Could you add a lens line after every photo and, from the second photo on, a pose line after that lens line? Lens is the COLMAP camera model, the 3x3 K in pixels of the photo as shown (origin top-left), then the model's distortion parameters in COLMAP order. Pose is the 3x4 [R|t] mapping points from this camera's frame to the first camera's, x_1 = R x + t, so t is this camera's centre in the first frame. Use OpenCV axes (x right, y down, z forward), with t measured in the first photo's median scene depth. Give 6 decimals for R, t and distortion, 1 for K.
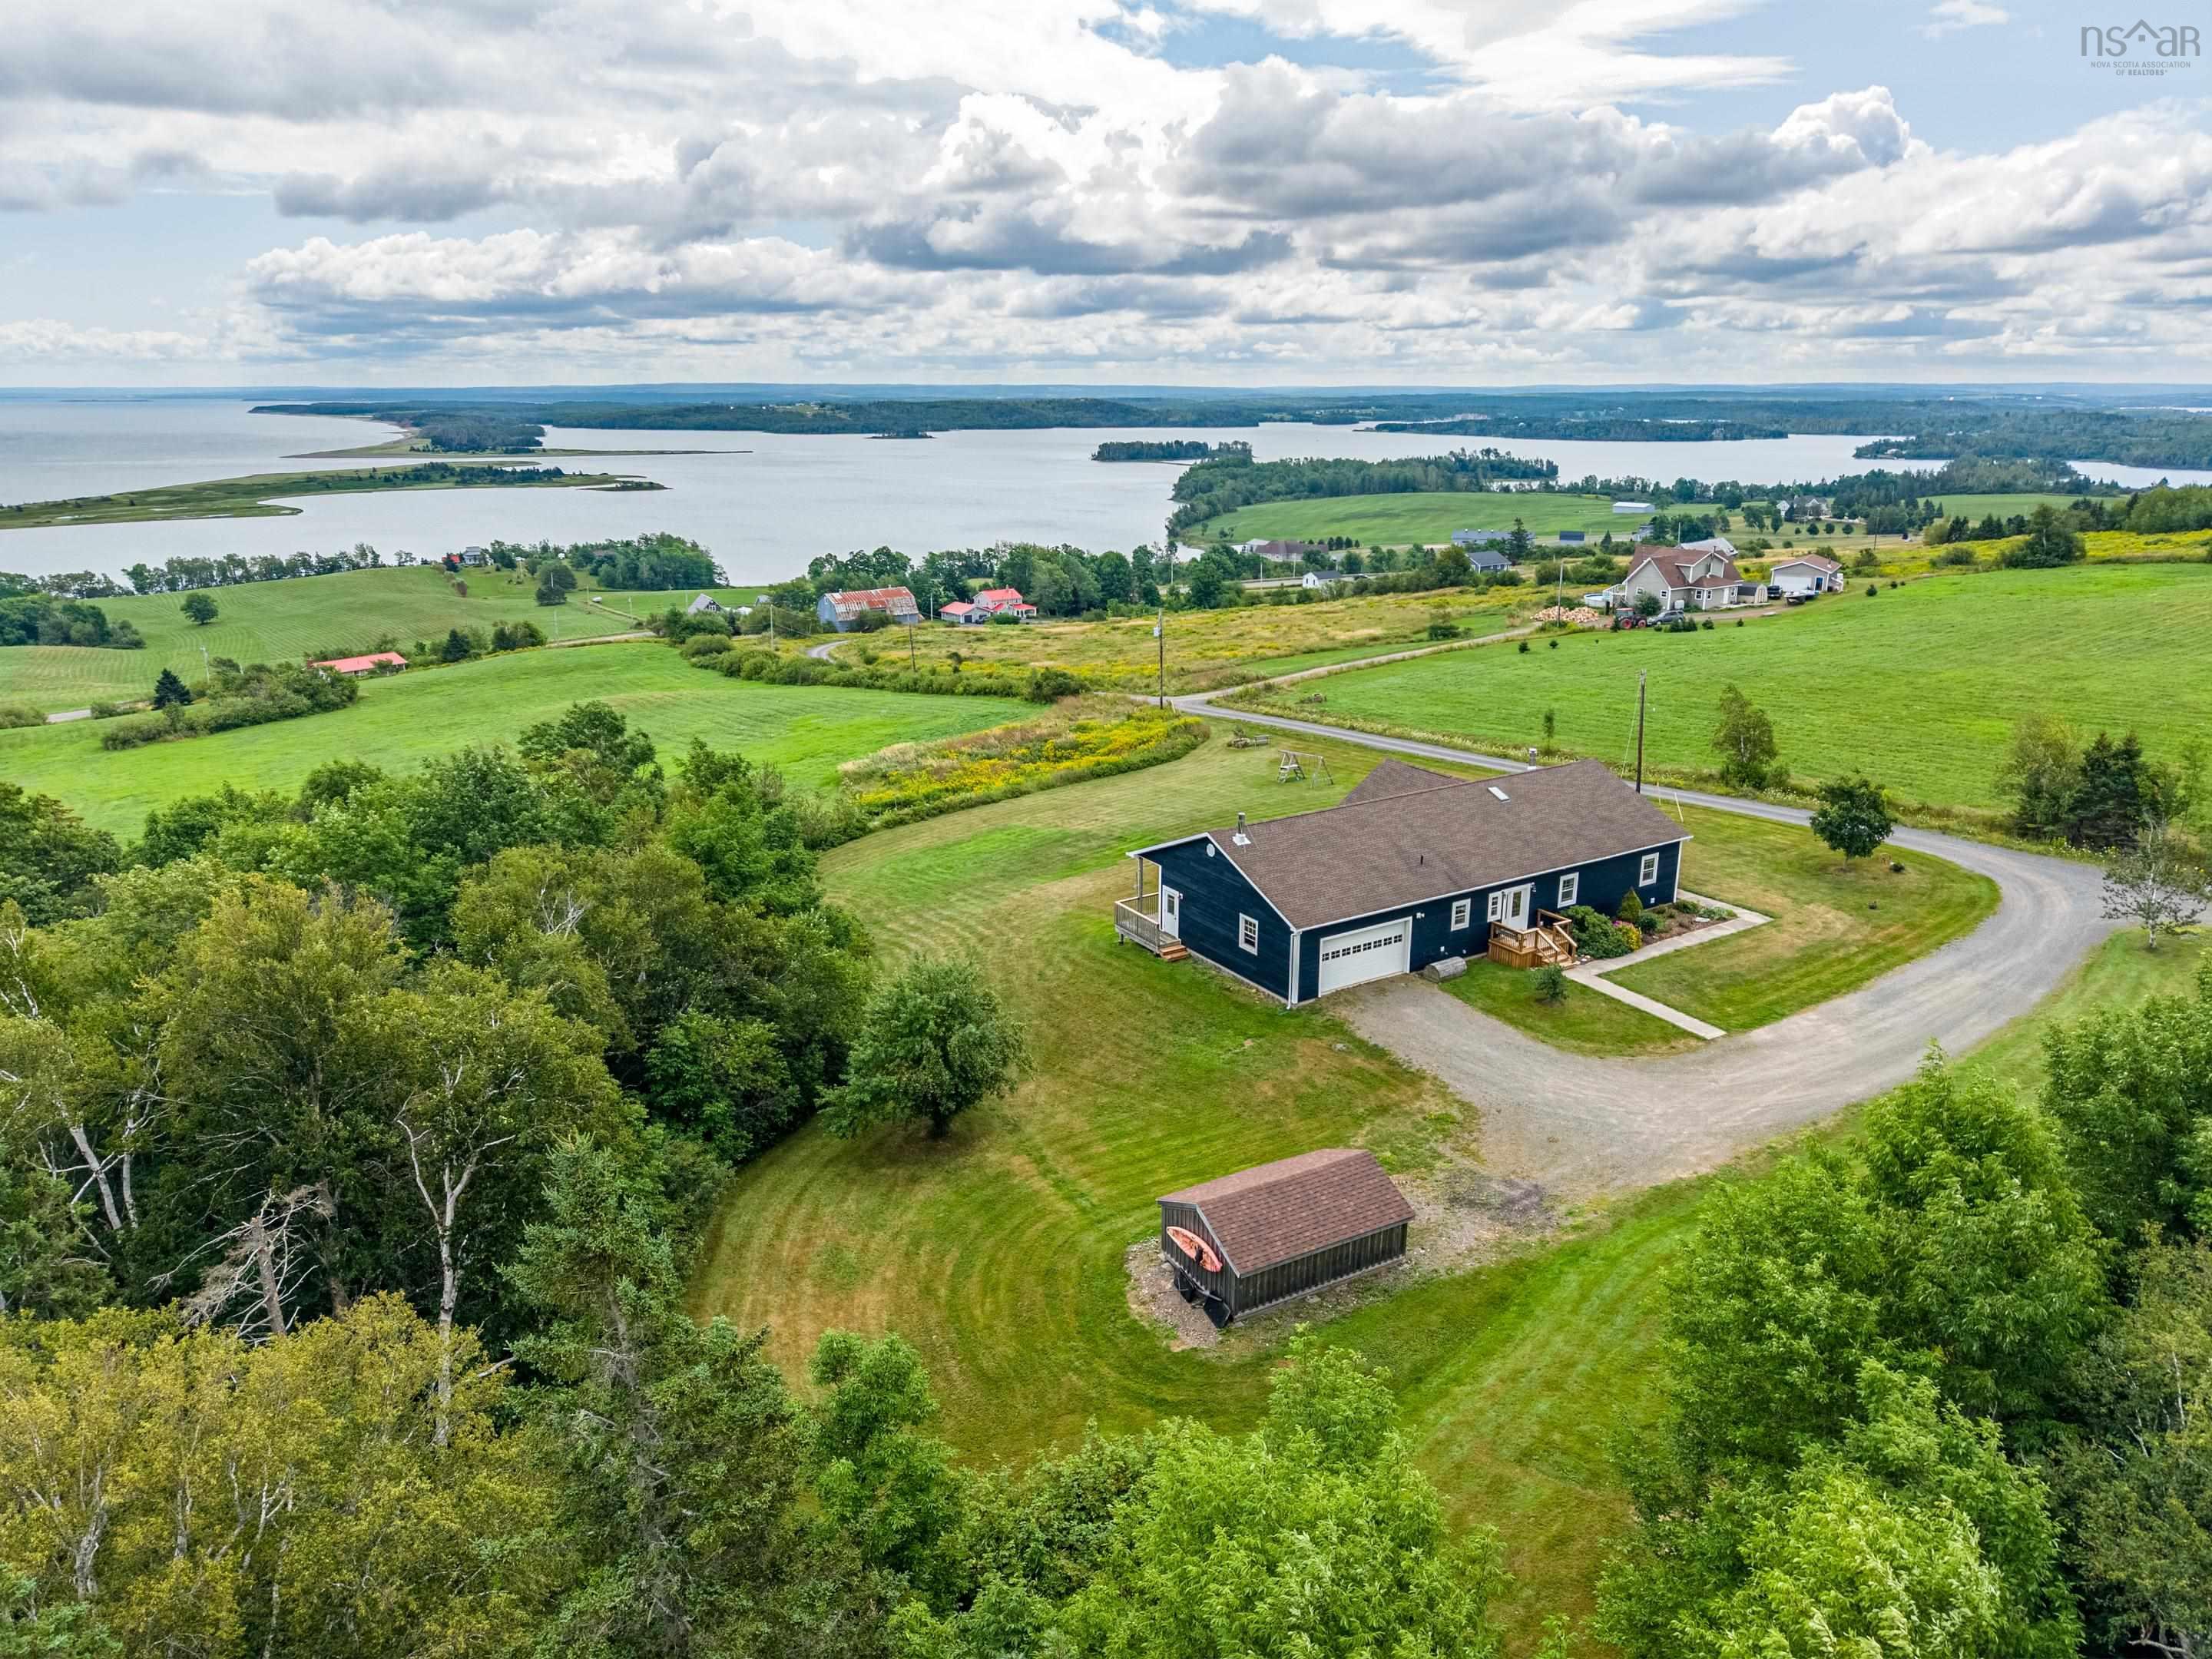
lens RADIAL K [[1481.9, 0, 1108.3], [0, 1481.9, 814.3], [0, 0, 1]] dist [0.063613, -0.077400]
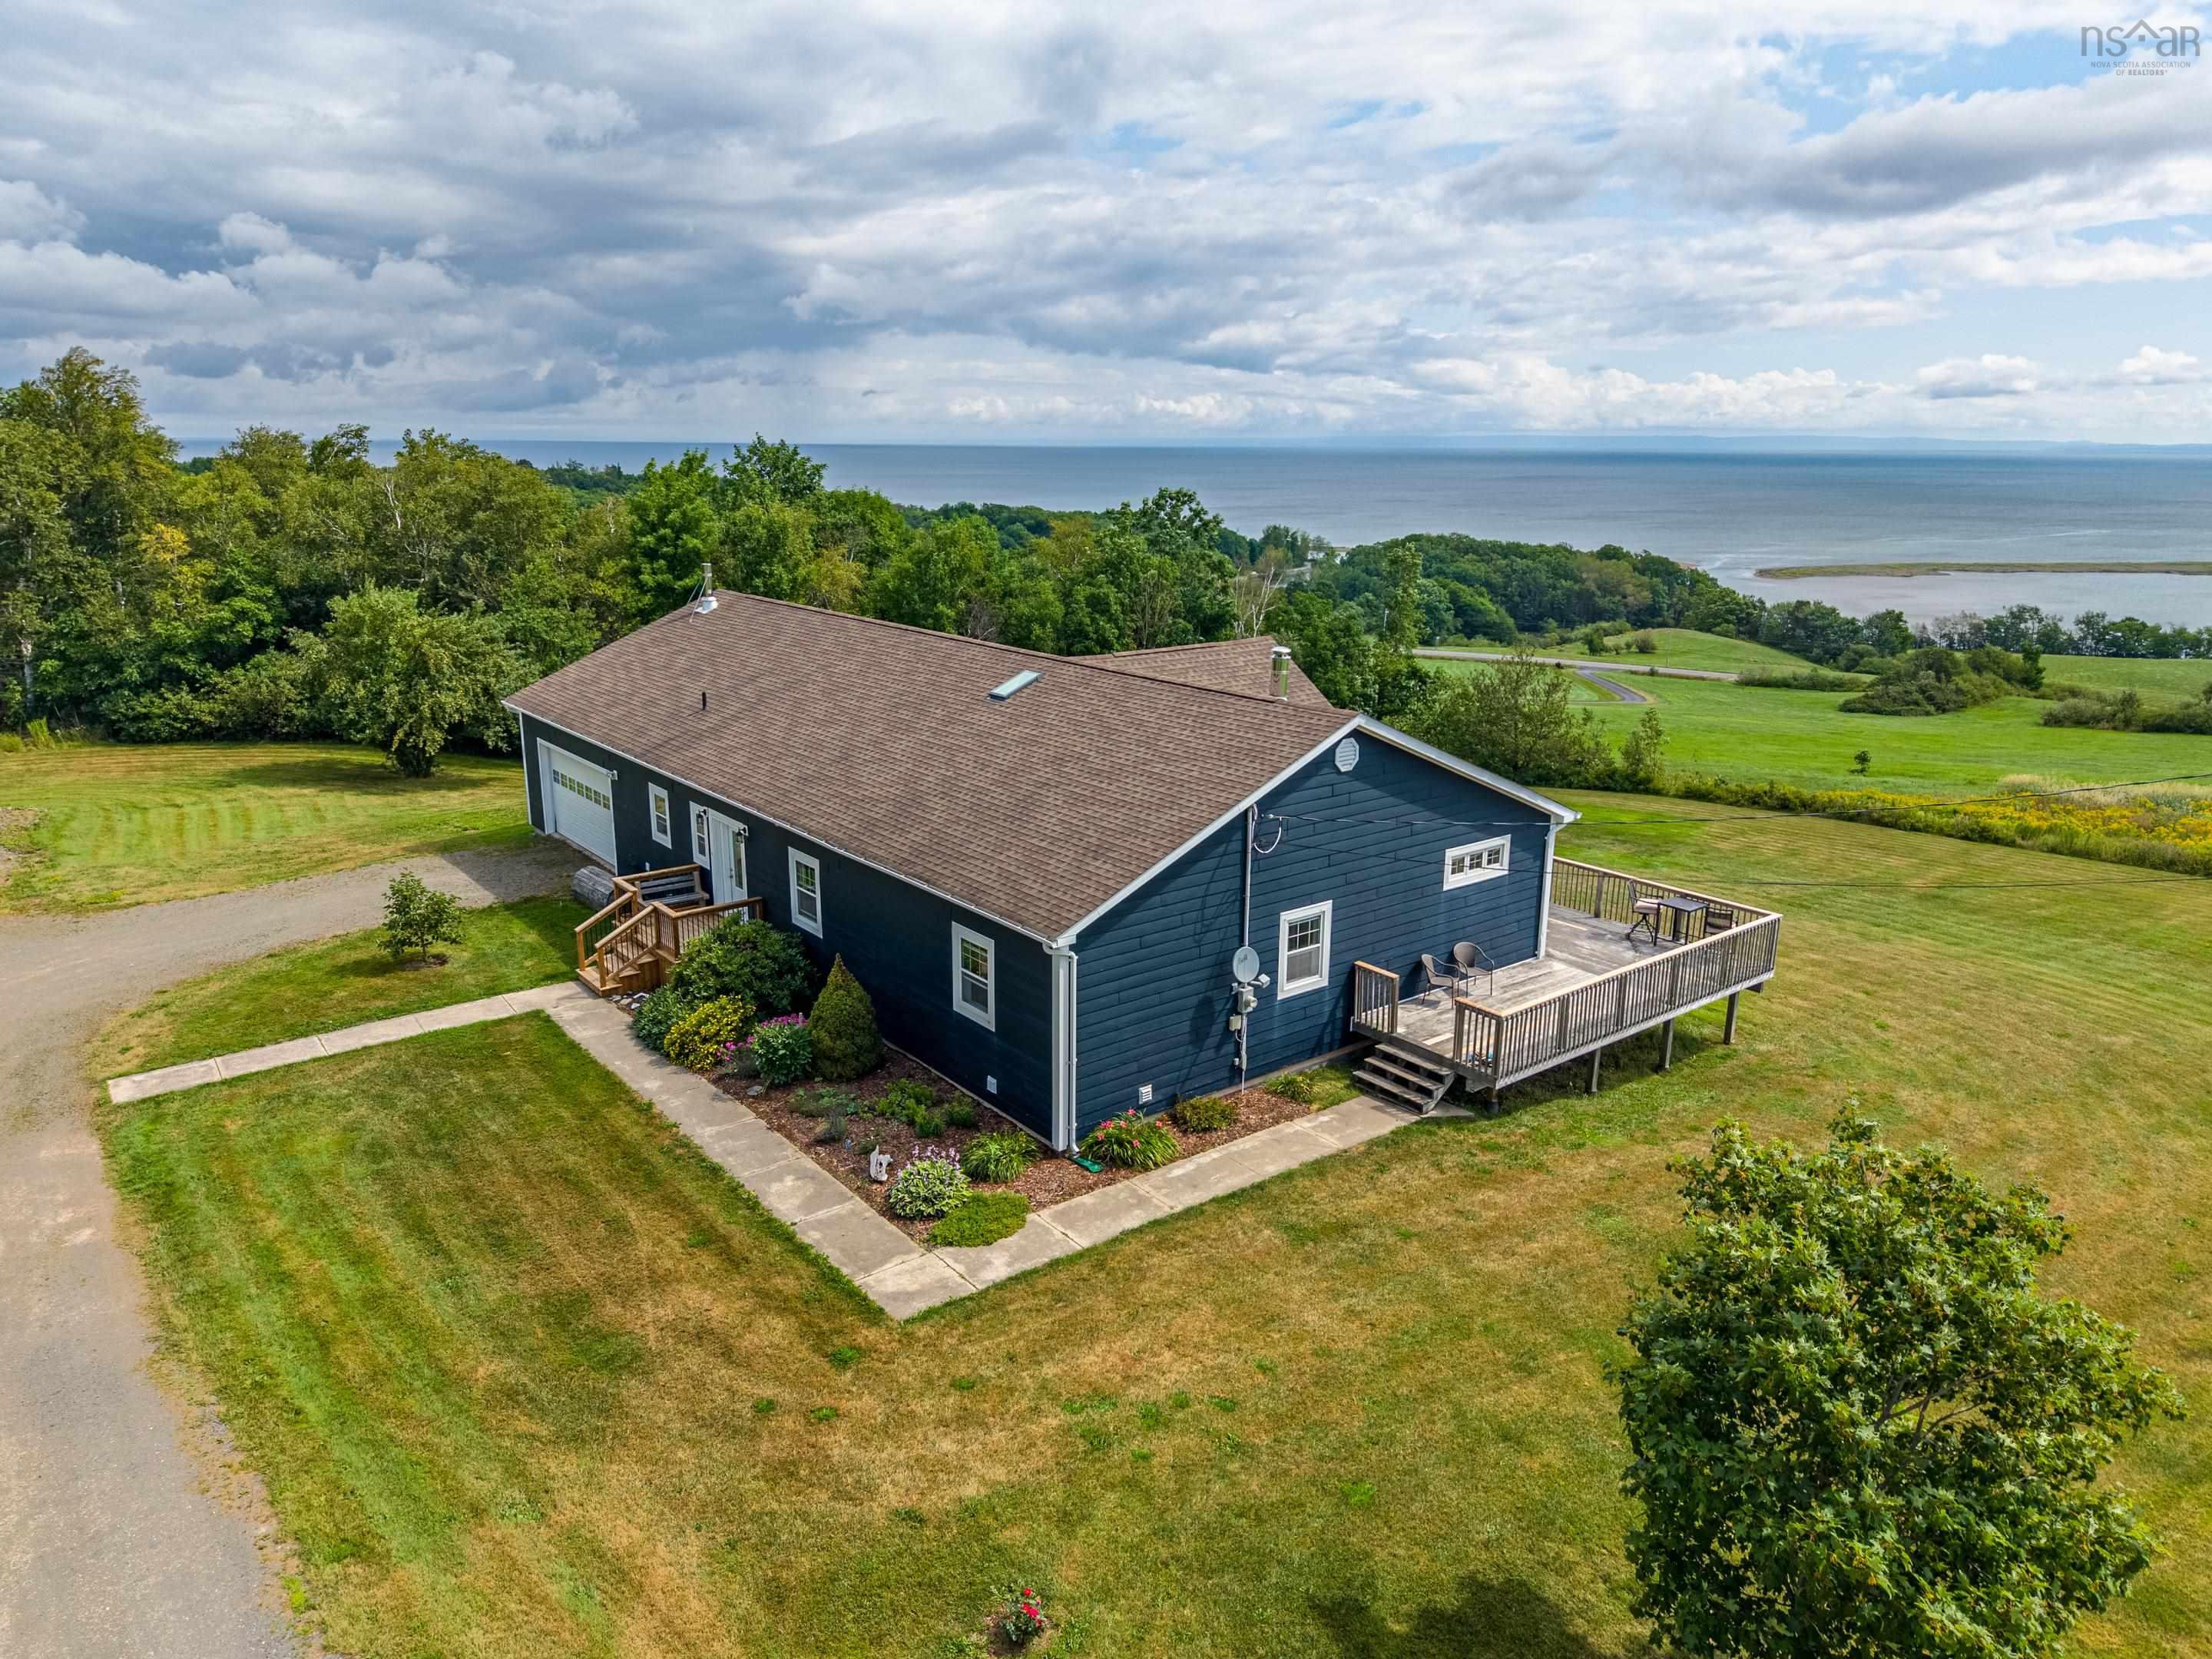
lens RADIAL K [[1437.4, 0, 1102.3], [0, 1437.4, 918.2], [0, 0, 1]] dist [0.040062, -0.036995]
pose [[0.096691, 0.311756, -0.945230, 0.298131], [-0.276523, 0.920706, 0.275382, -0.031479], [0.956131, 0.234751, 0.175232, 0.438666]]
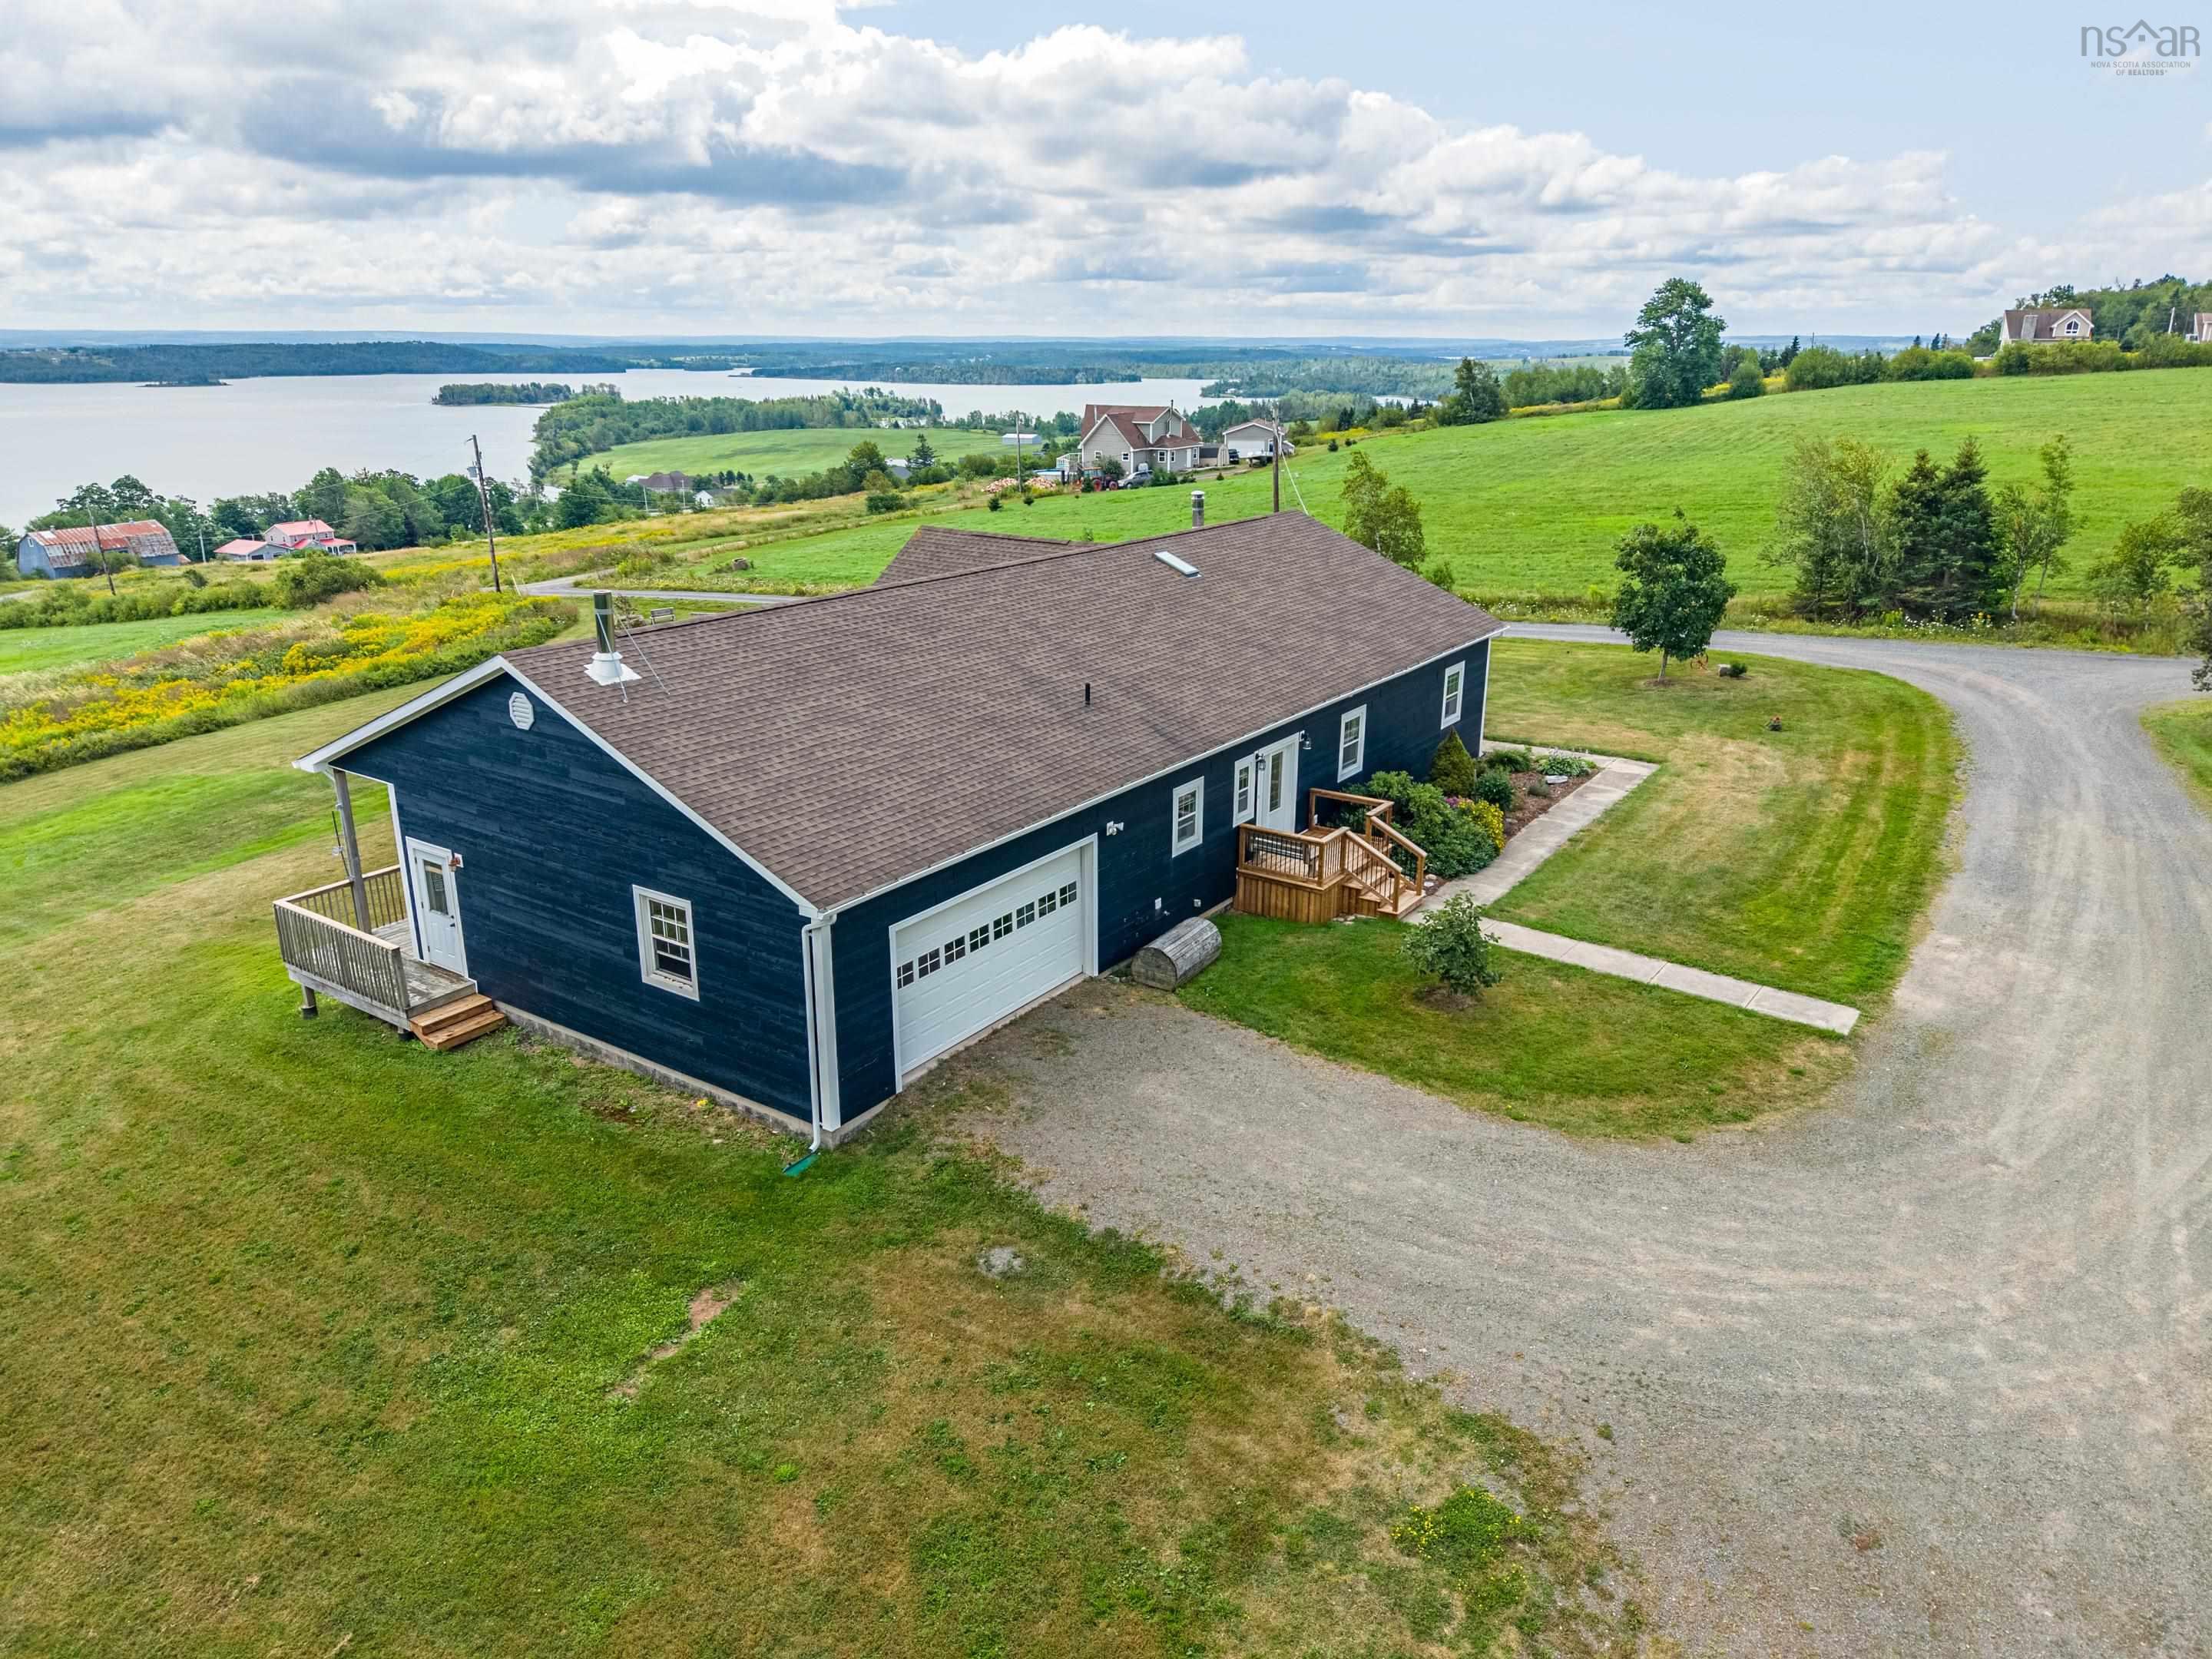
lens RADIAL K [[1481.9, 0, 1108.3], [0, 1481.9, 814.3], [0, 0, 1]] dist [0.063613, -0.077400]
pose [[0.922114, -0.116092, 0.369092, 0.025889], [0.104862, 0.993208, 0.050418, 0.017942], [-0.372438, -0.007788, 0.928025, 0.256247]]
